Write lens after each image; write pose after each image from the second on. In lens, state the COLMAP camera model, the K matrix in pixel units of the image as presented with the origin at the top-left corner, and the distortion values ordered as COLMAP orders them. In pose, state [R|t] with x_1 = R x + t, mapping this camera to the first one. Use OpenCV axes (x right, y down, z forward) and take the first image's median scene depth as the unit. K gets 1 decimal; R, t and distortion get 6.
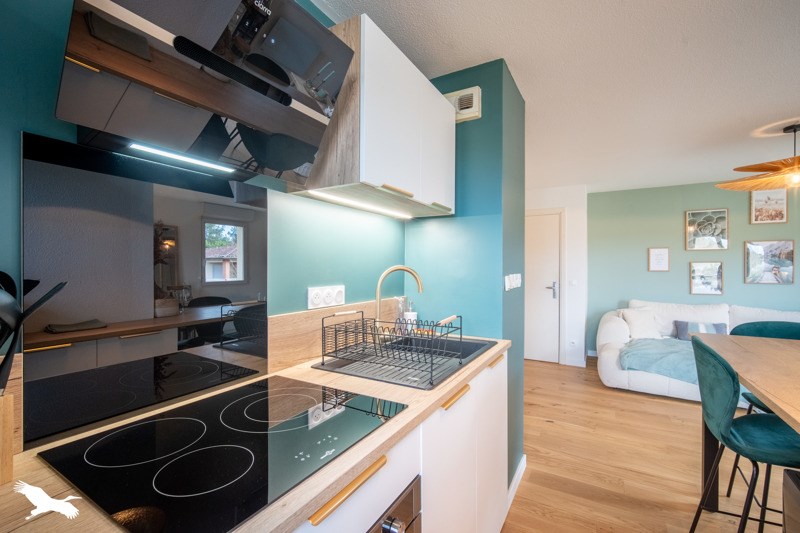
lens RADIAL K [[354.7, 0, 399.8], [0, 354.7, 264.6], [0, 0, 1]] dist [-0.012840, 0.000333]
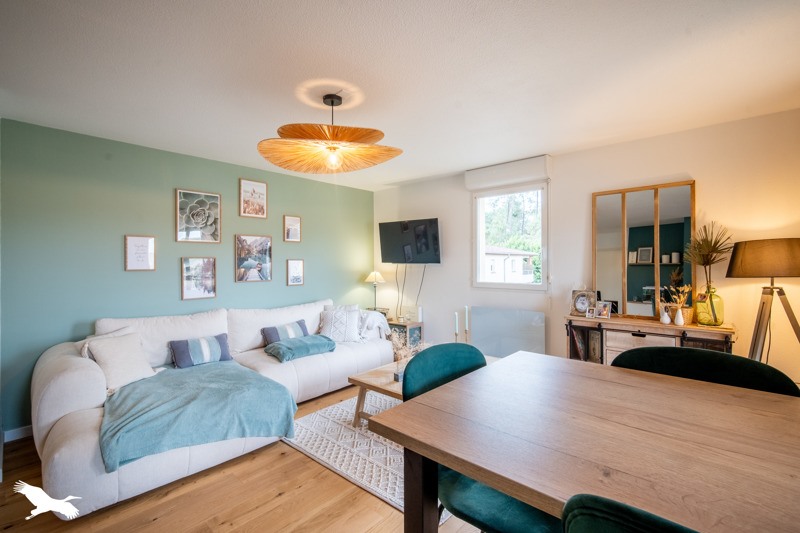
lens RADIAL K [[354.7, 0, 394.5], [0, 354.7, 262.8], [0, 0, 1]] dist [-0.012840, 0.000333]
pose [[0.215287, -0.002860, 0.976547, 0.197254], [0.002304, 0.999994, 0.002421, 0.003655], [-0.976548, 0.001729, 0.215293, 0.414040]]
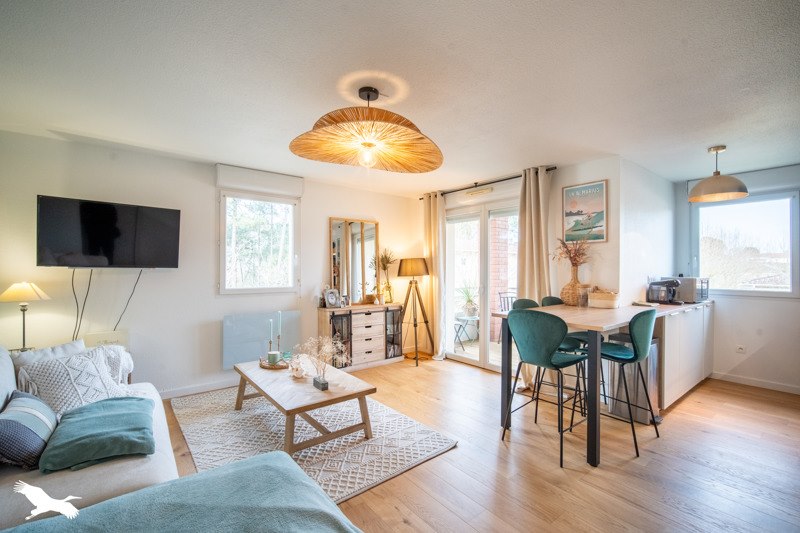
lens RADIAL K [[354.7, 0, 393.1], [0, 354.7, 267.1], [0, 0, 1]] dist [-0.012840, 0.000333]
pose [[-0.924632, -0.003940, 0.380841, 0.476484], [-0.006622, 0.999962, -0.005734, 0.007473], [-0.380804, -0.007824, -0.924623, 1.072053]]
